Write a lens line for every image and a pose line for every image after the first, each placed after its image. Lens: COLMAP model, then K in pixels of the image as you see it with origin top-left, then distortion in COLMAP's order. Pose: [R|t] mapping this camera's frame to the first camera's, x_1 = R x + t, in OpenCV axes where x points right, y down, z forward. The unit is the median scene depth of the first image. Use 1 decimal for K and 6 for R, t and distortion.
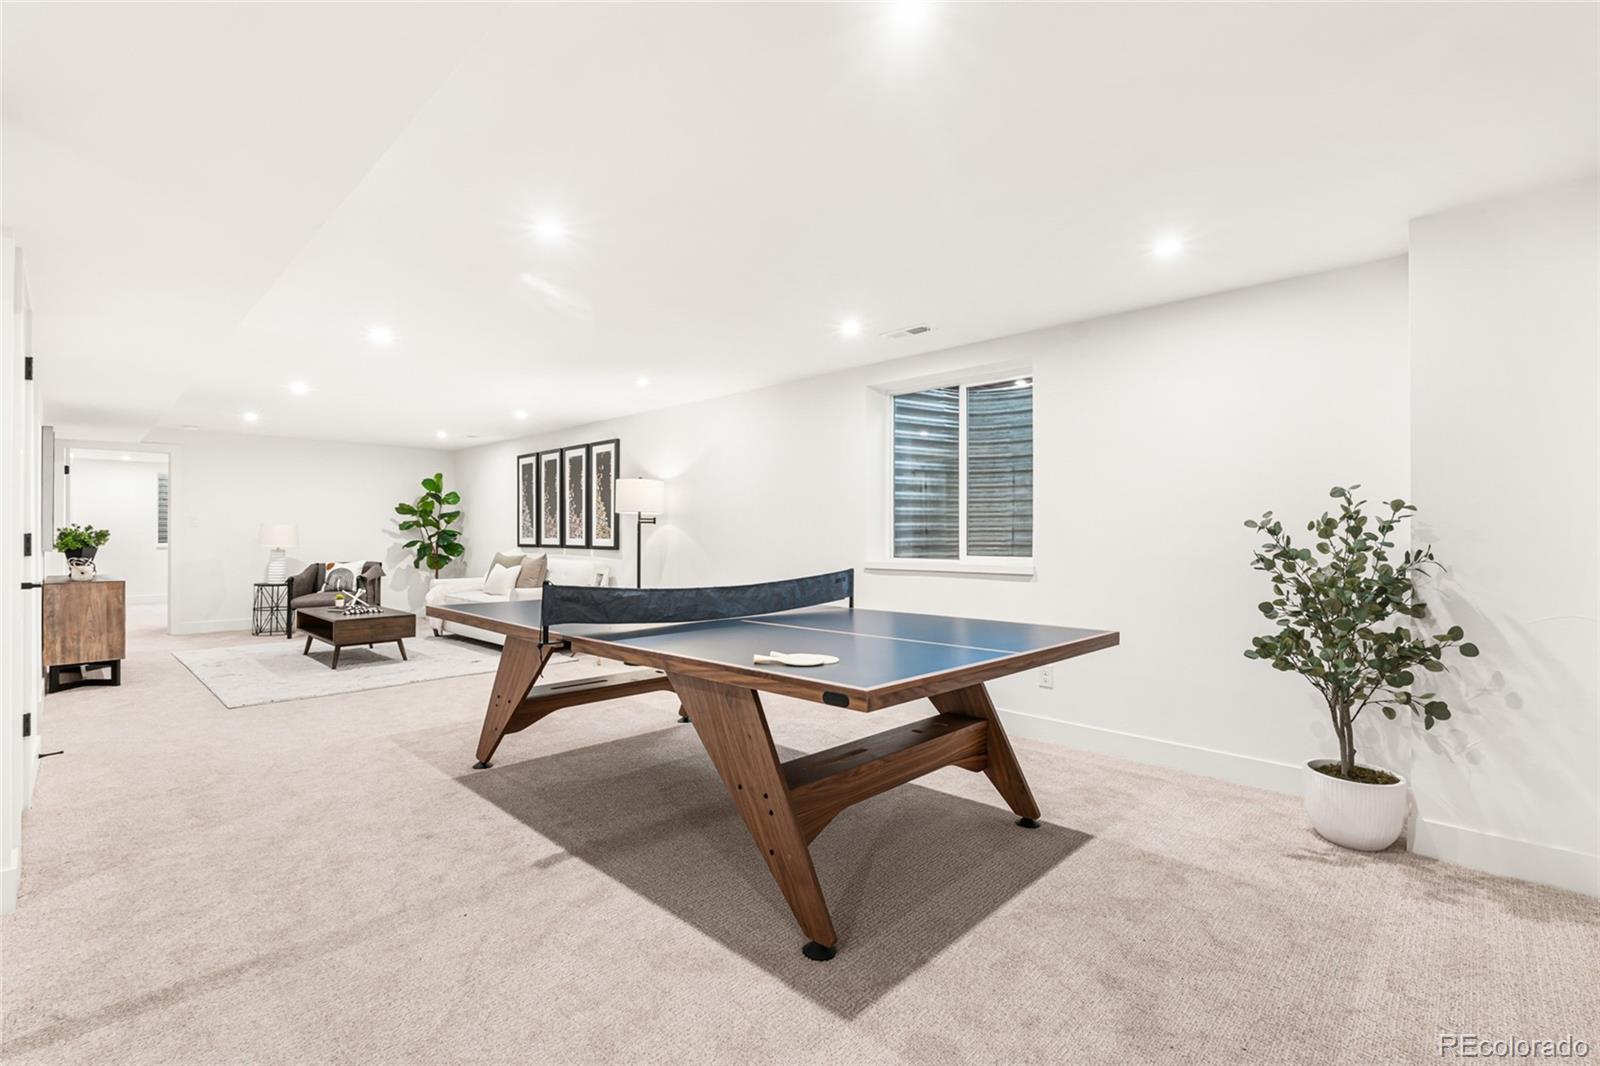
lens RADIAL K [[718.9, 0, 797.5], [0, 718.9, 527.2], [0, 0, 1]] dist [0.000744, 0.000024]
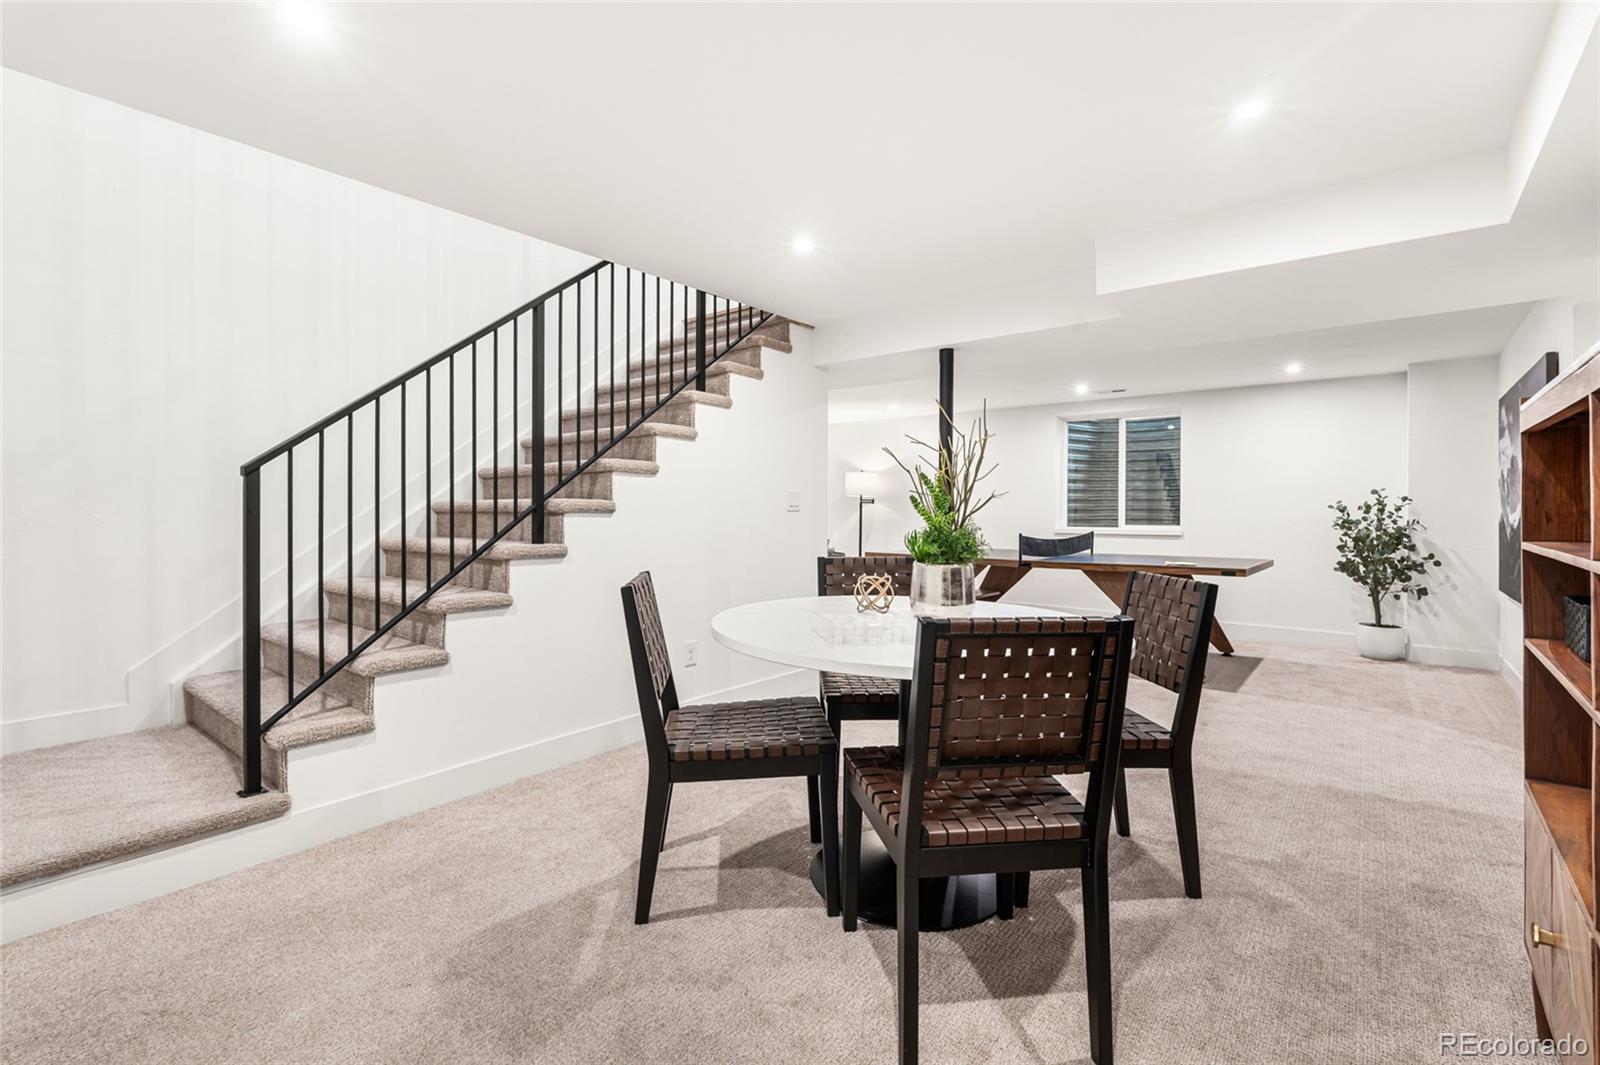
lens RADIAL K [[718.9, 0, 798.2], [0, 718.9, 510.4], [0, 0, 1]] dist [0.000744, 0.000024]
pose [[0.996471, 0.002453, 0.083903, -1.094304], [-0.003183, 0.999958, 0.008569, -0.007478], [-0.083878, -0.008806, 0.996437, -0.941903]]
